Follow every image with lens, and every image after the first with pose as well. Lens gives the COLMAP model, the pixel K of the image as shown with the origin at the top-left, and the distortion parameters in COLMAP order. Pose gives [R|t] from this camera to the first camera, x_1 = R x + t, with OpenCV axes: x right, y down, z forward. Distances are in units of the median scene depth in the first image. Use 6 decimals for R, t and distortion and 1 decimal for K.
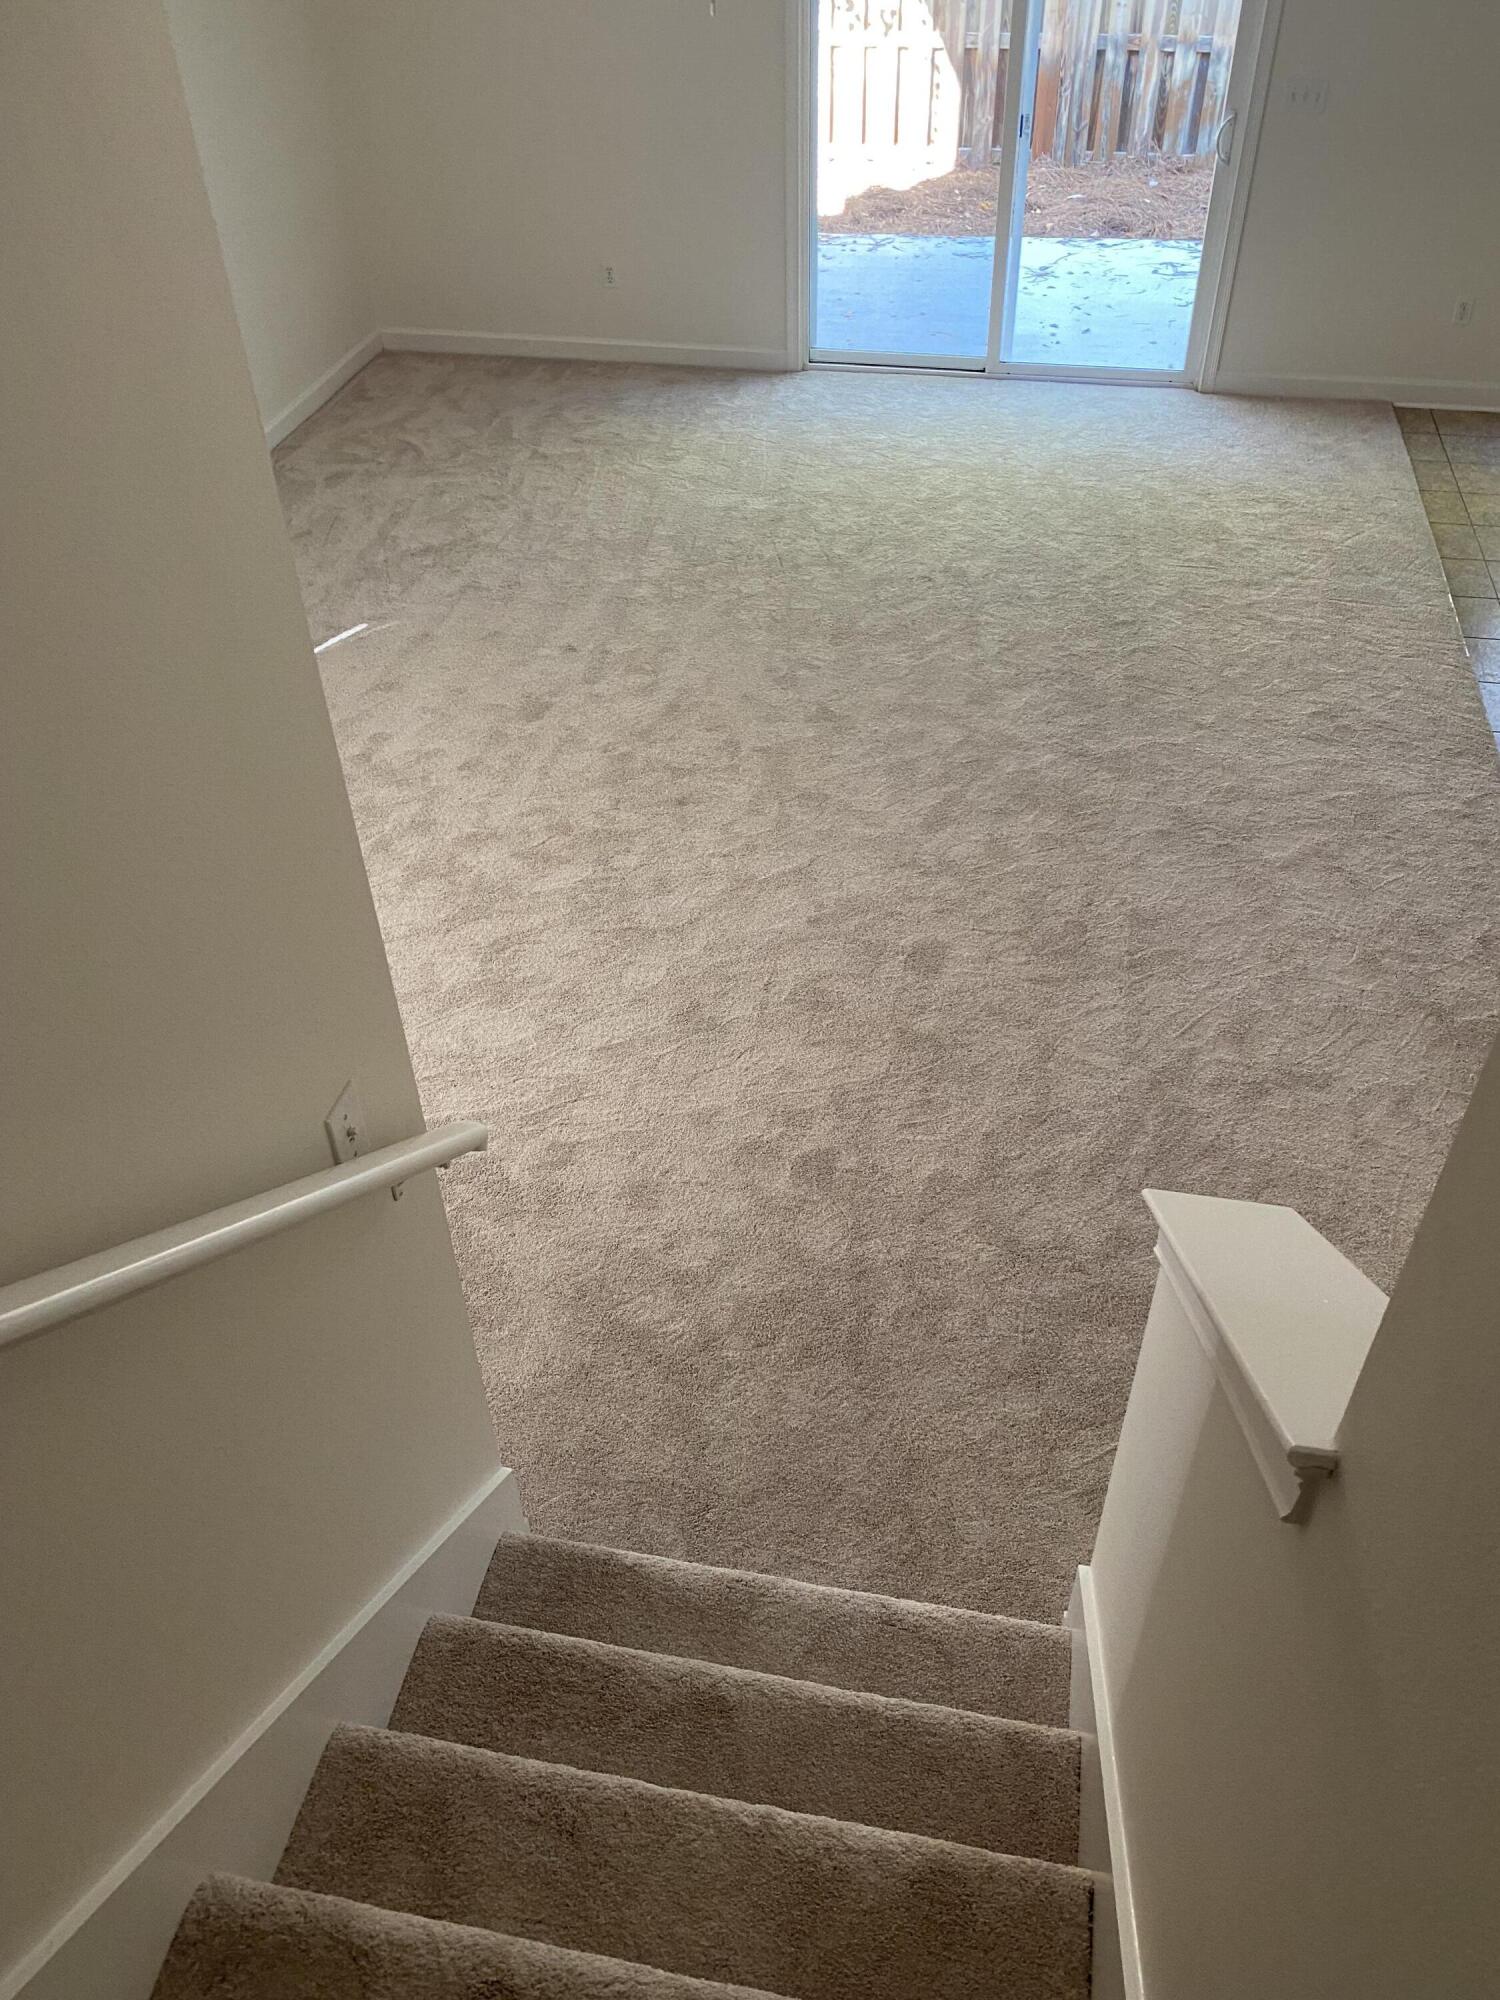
lens RADIAL K [[1531.3, 0, 752.6], [0, 1531.3, 1017.1], [0, 0, 1]] dist [0.027765, -0.035932]
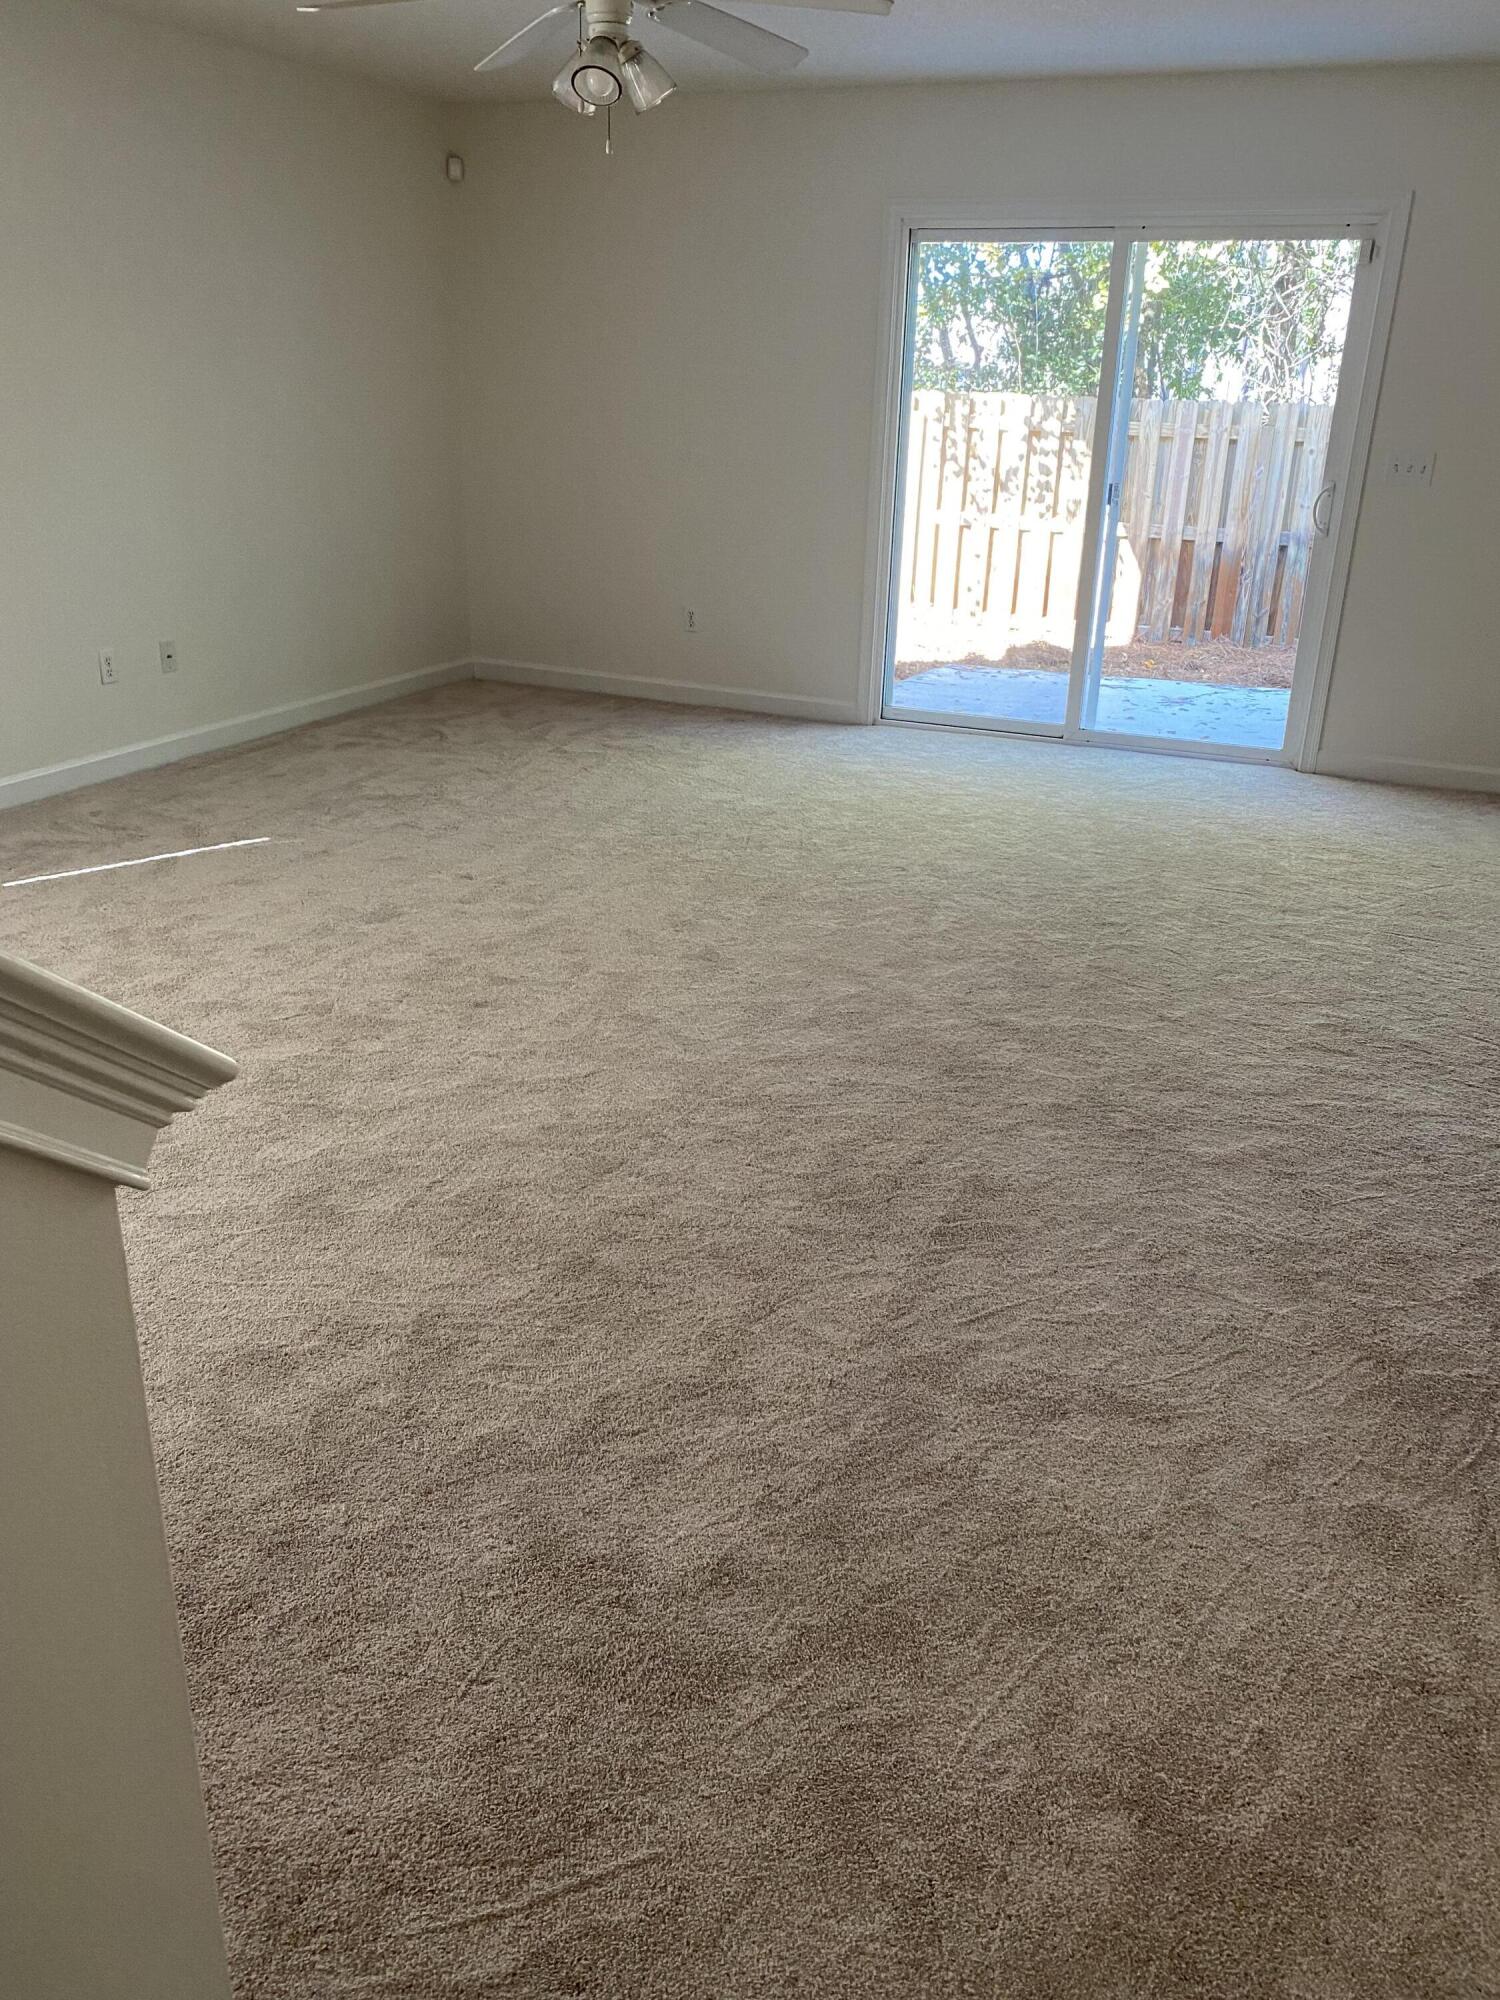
lens RADIAL K [[1531.3, 0, 748.9], [0, 1531.3, 998.0], [0, 0, 1]] dist [0.027765, -0.035932]
pose [[0.976096, 0.119073, -0.181821, 0.215082], [-0.173504, 0.930735, -0.321915, 0.082181], [0.130896, 0.345767, 0.929146, 0.237018]]
